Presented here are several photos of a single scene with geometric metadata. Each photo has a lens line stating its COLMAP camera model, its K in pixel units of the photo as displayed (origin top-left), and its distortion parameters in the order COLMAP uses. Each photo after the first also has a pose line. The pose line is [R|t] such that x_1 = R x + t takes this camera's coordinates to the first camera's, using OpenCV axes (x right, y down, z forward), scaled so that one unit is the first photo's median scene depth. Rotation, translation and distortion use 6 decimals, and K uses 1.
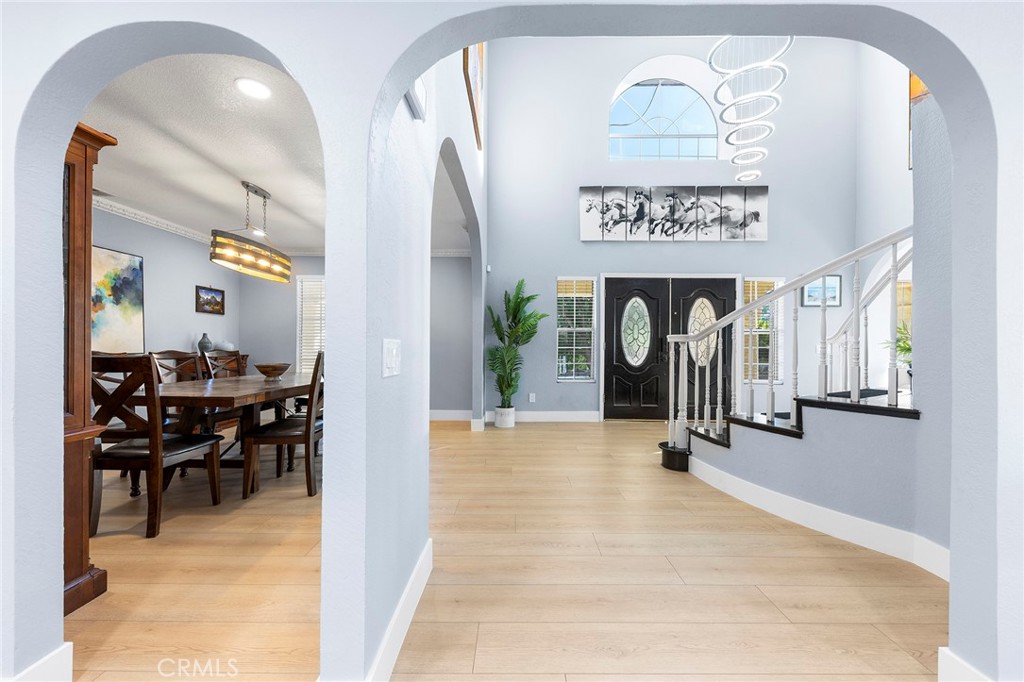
lens RADIAL K [[376.0, 0, 500.4], [0, 376.0, 344.0], [0, 0, 1]] dist [0.000870, -0.000139]
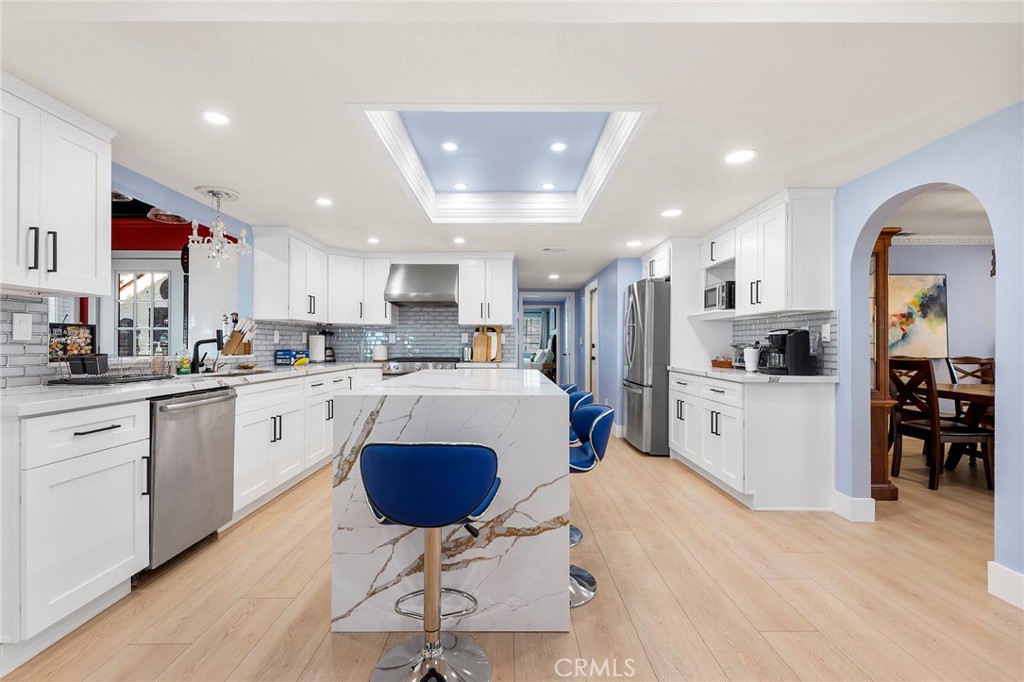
lens RADIAL K [[477.9, 0, 512.0], [0, 477.9, 341.0], [0, 0, 1]] dist [0.033289, -0.000008]
pose [[0.022827, -0.011152, -0.999677, 0.272259], [-0.002335, 0.999934, -0.011208, -0.004647], [0.999737, 0.002590, 0.022800, -0.189520]]
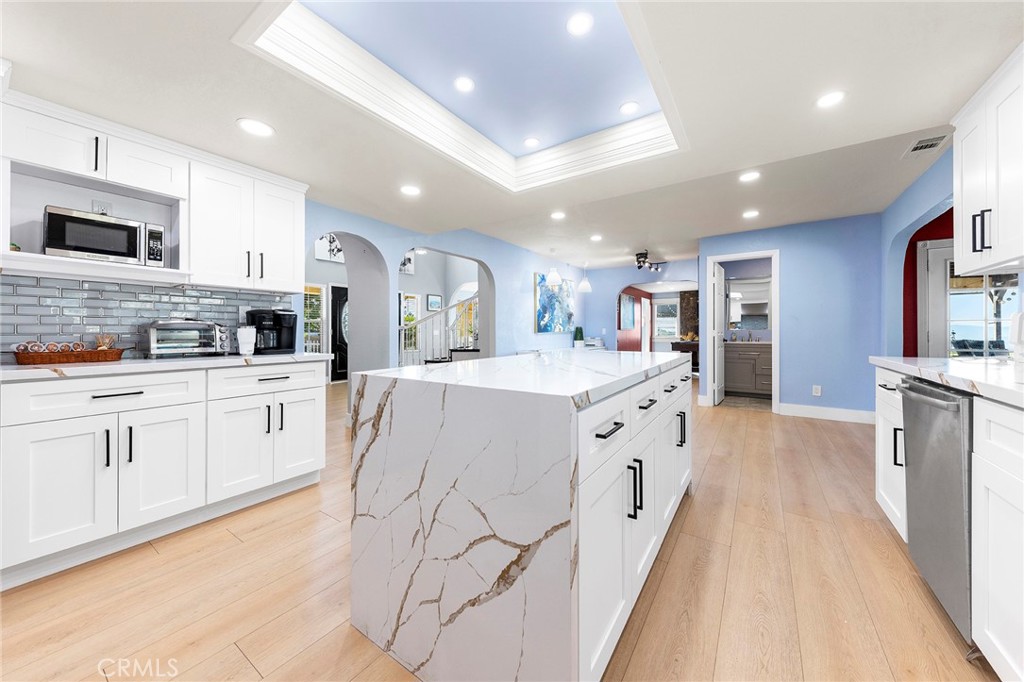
lens RADIAL K [[368.3, 0, 498.8], [0, 368.3, 331.4], [0, 0, 1]] dist [-0.000473, -0.000042]
pose [[0.561263, -0.007903, 0.827600, -0.561913], [0.005948, 0.999967, 0.005515, -0.001370], [-0.827616, 0.001827, 0.561292, -0.365947]]
